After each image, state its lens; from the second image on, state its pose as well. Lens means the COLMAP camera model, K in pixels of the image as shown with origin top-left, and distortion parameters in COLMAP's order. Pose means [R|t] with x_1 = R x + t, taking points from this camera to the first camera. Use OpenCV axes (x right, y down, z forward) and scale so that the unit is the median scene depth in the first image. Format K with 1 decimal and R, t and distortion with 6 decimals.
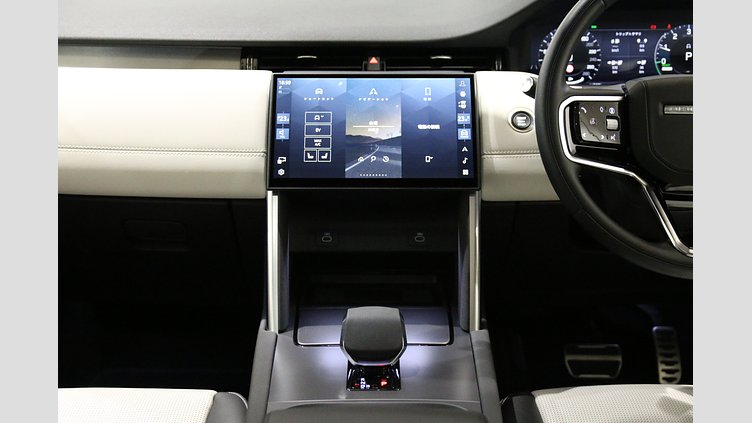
lens RADIAL K [[958.3, 0, 369.1], [0, 958.3, 220.2], [0, 0, 1]] dist [0.080475, 0.000000]
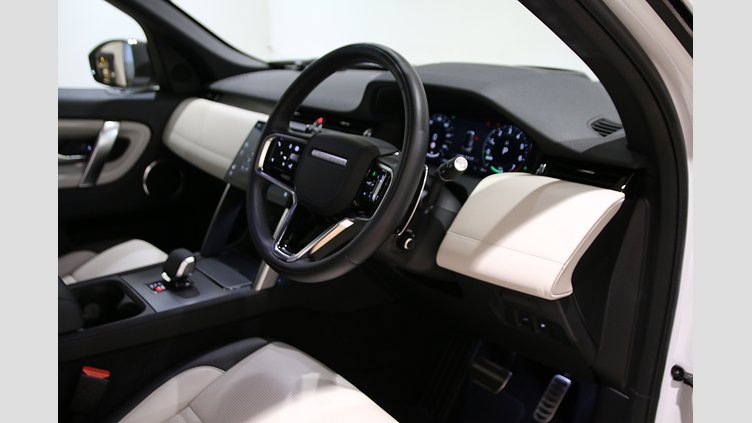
lens RADIAL K [[615.4, 0, 376.3], [0, 615.4, 214.5], [0, 0, 1]] dist [-0.050624, 0.061862]
pose [[0.642050, 0.231720, -0.730806, 0.923962], [-0.229425, 0.967619, 0.105246, -0.155073], [0.731530, 0.100092, 0.674423, 0.420951]]
